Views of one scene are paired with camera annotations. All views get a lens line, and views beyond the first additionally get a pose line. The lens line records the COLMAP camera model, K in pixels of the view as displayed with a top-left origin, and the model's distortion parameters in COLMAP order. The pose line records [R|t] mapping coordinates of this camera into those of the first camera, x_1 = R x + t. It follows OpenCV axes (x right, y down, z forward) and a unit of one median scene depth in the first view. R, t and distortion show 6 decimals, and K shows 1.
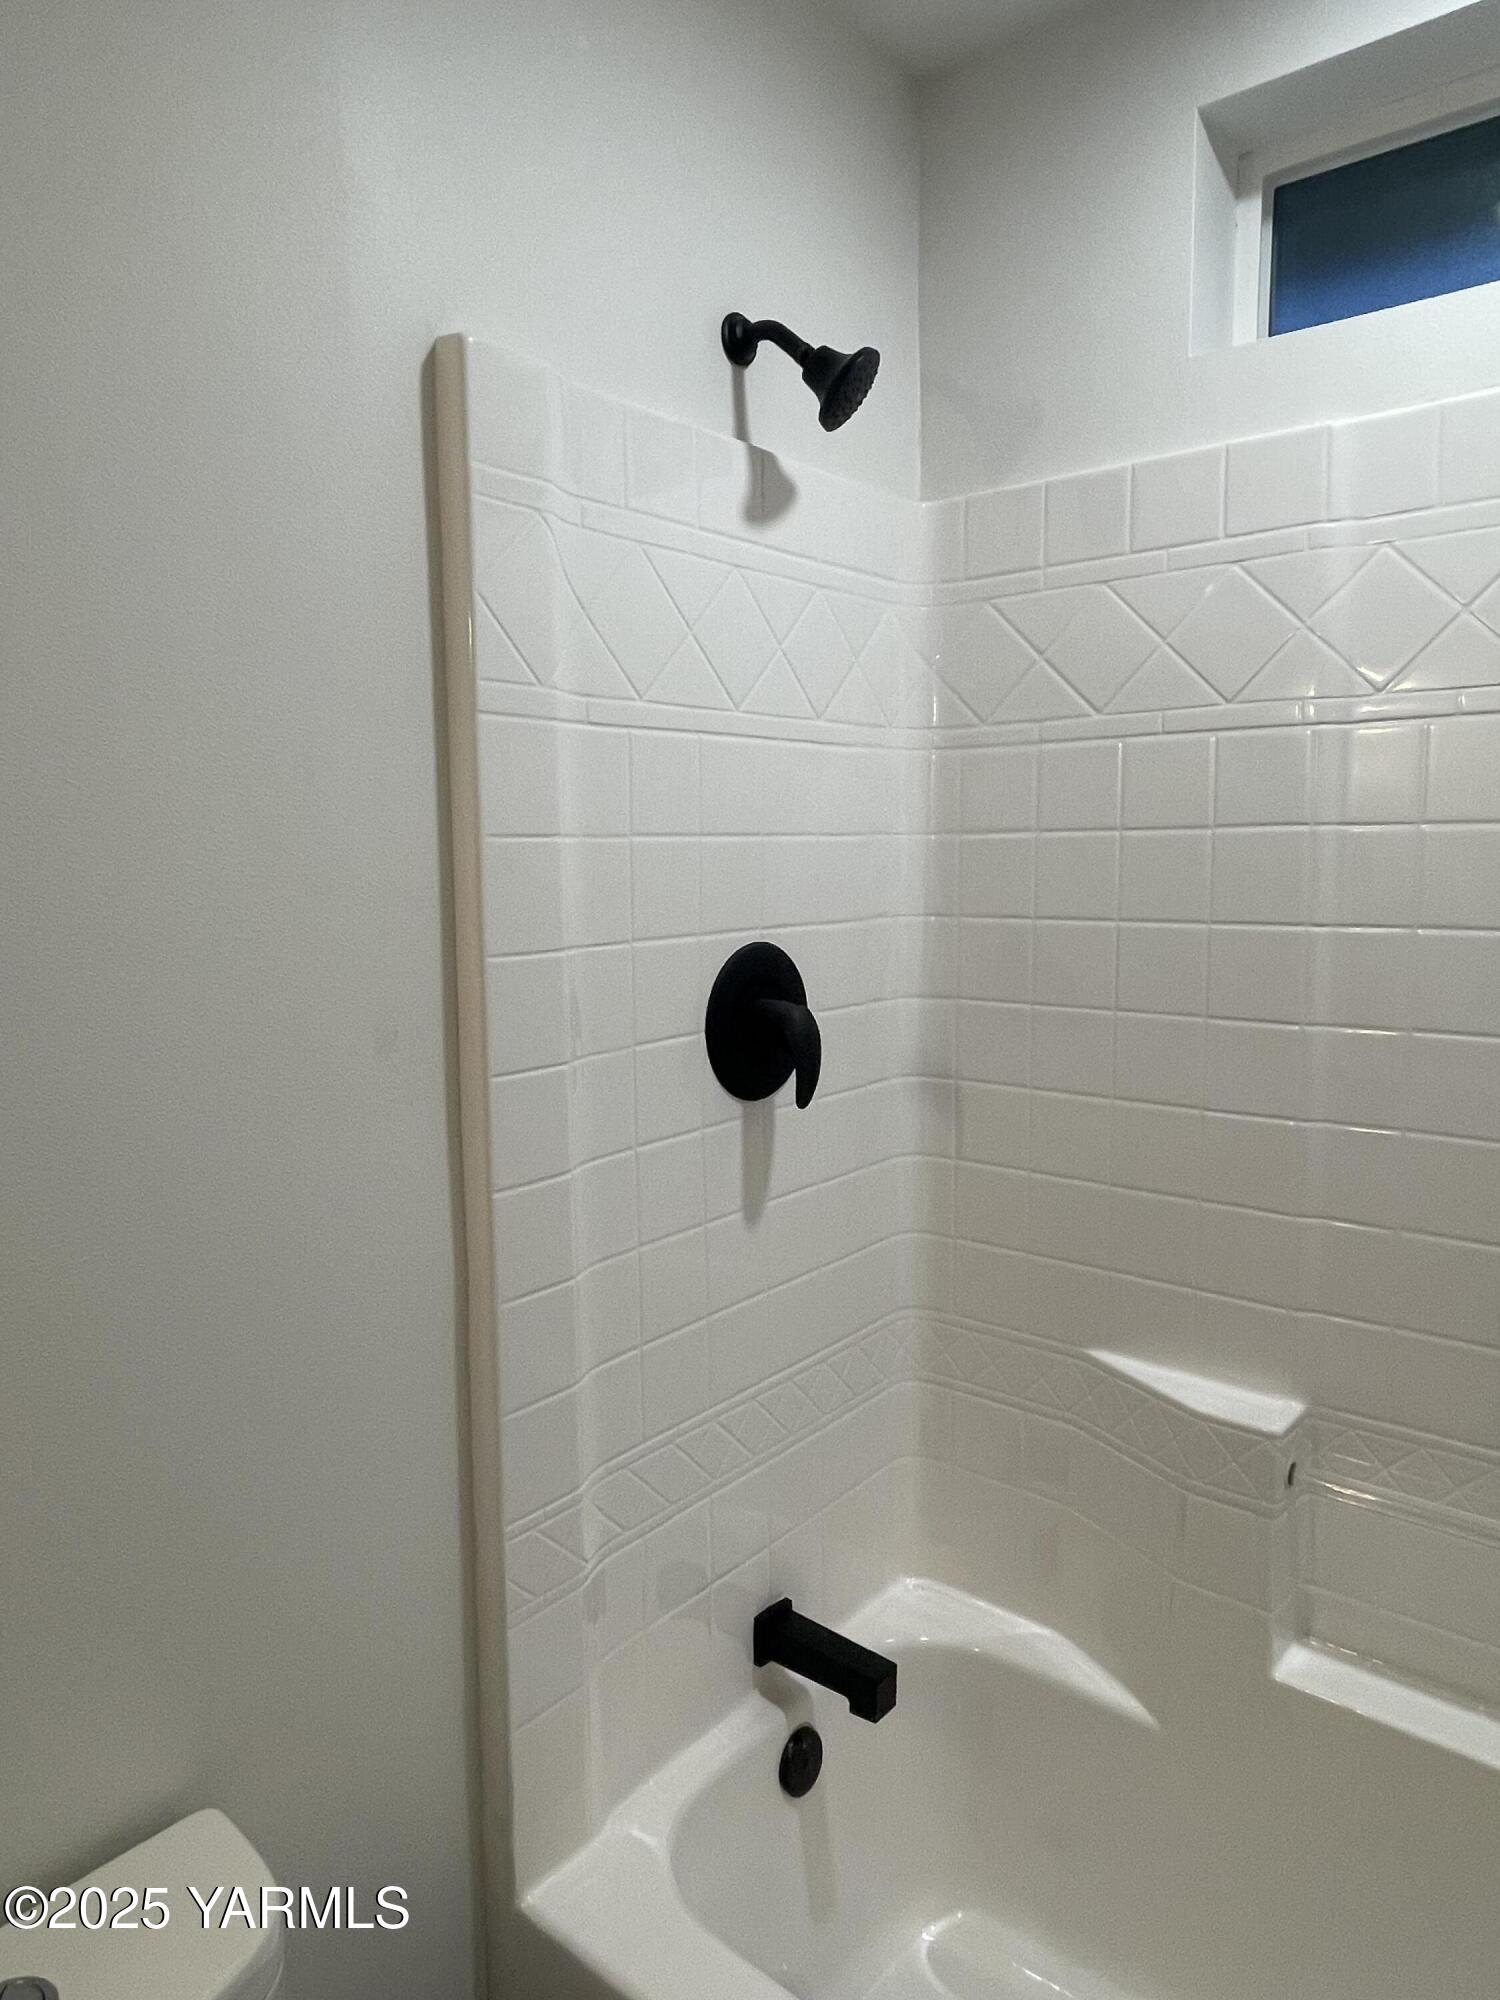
lens RADIAL K [[1273.0, 0, 745.5], [0, 1273.0, 982.0], [0, 0, 1]] dist [0.002841, -0.009343]
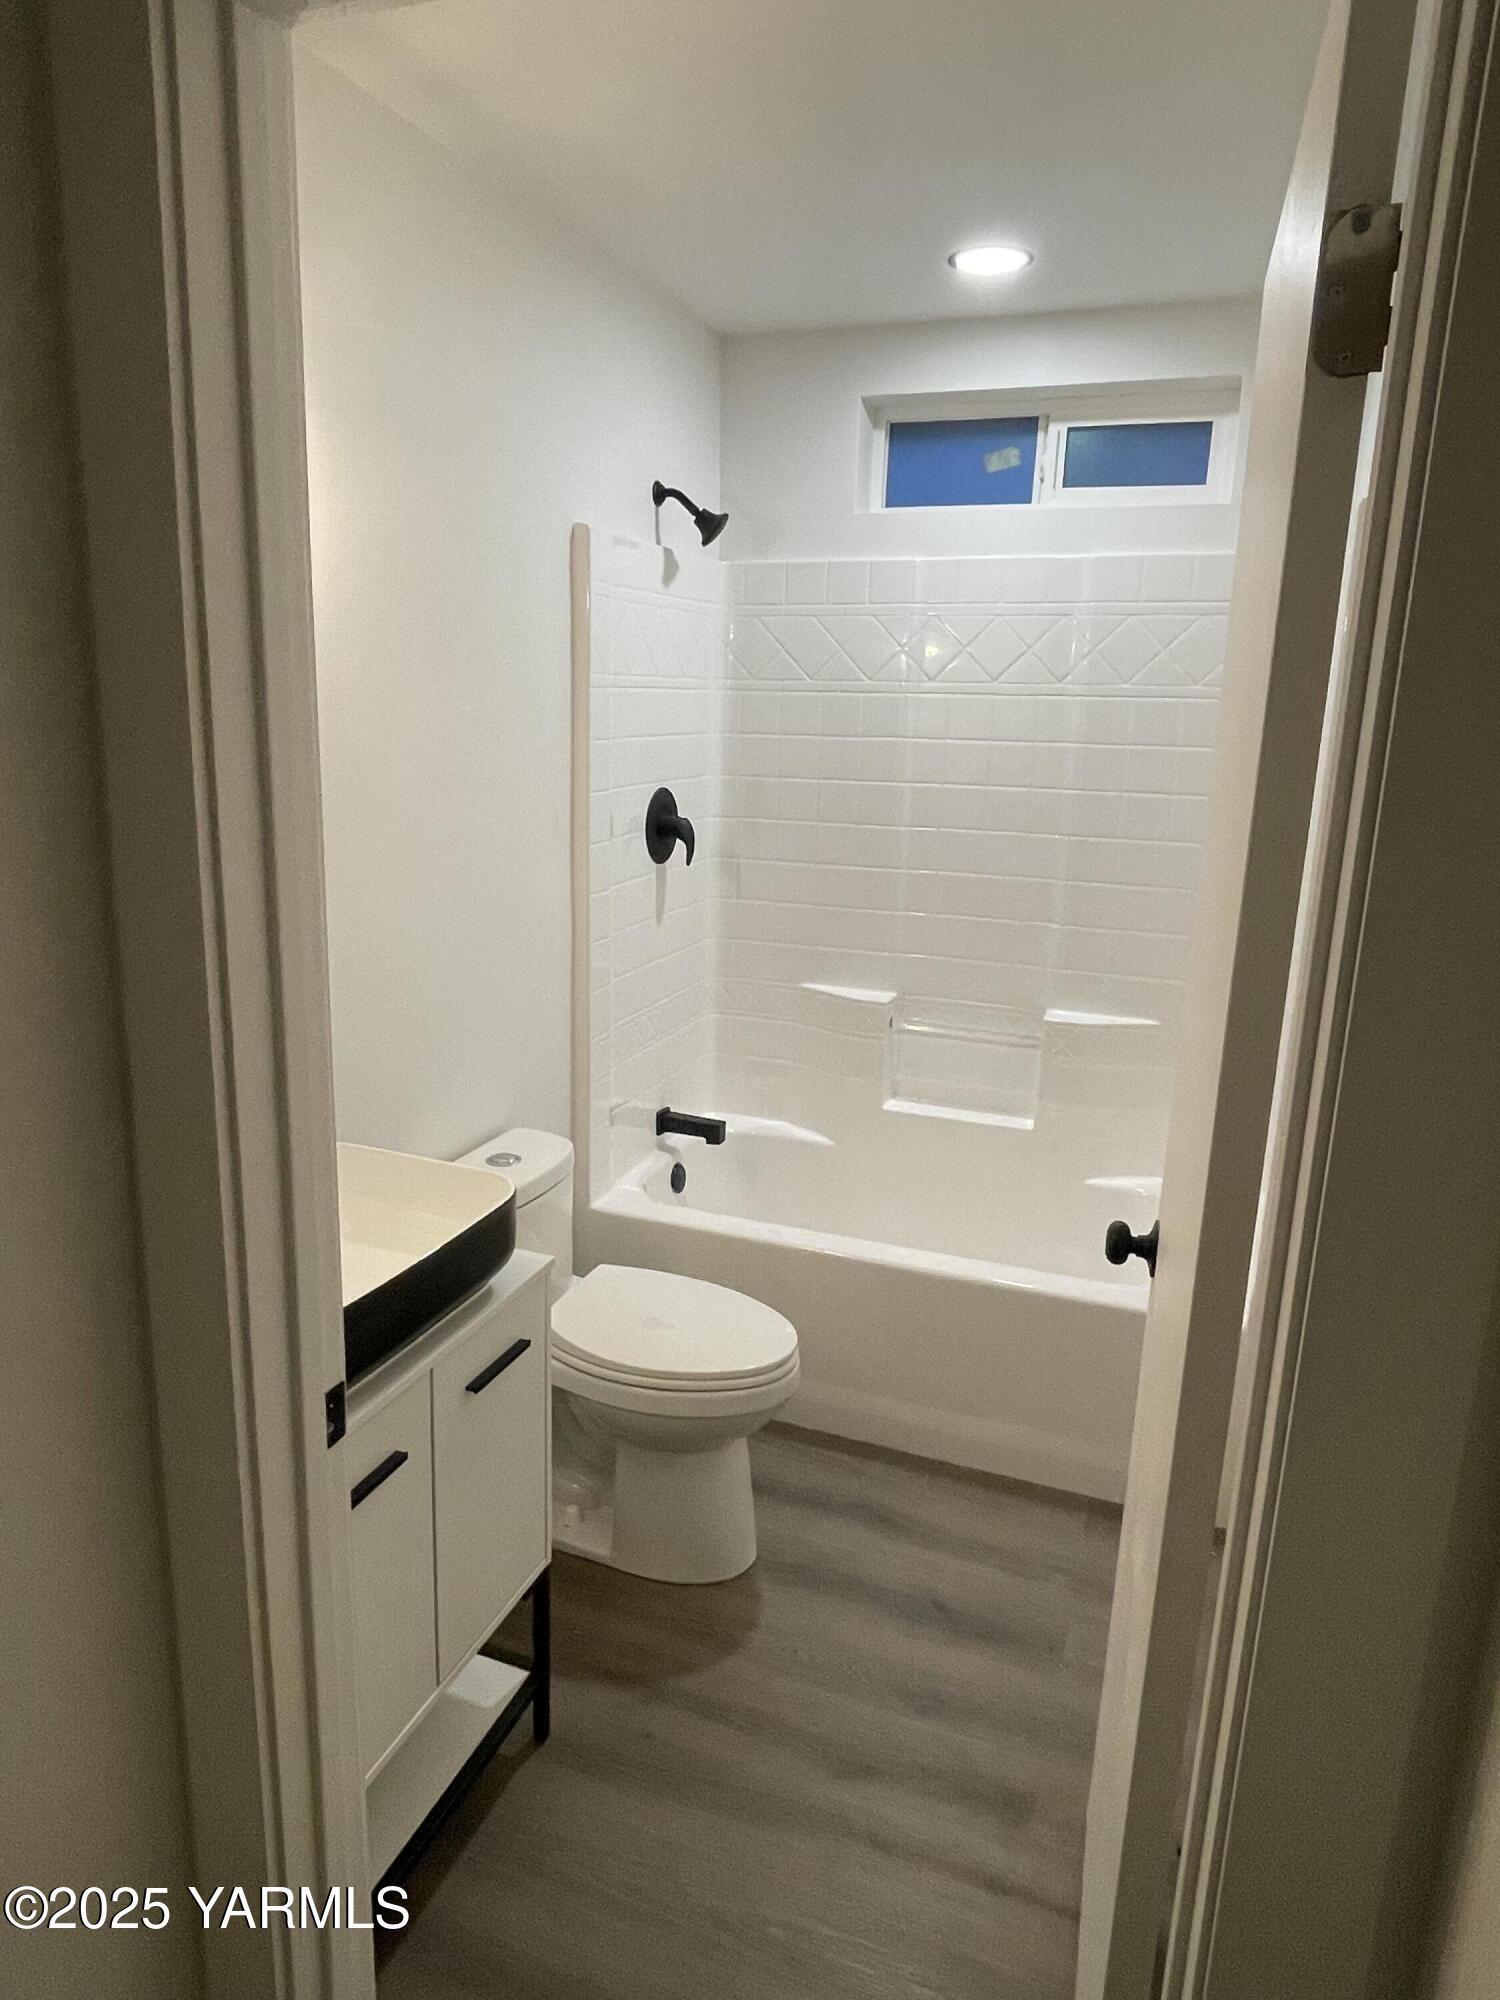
lens RADIAL K [[1273.0, 0, 743.0], [0, 1273.0, 1004.8], [0, 0, 1]] dist [0.002841, -0.009343]
pose [[0.944987, -0.048741, 0.323456, -0.572226], [0.004474, 0.990670, 0.136213, 0.040270], [-0.327077, -0.127272, 0.936388, -1.073340]]
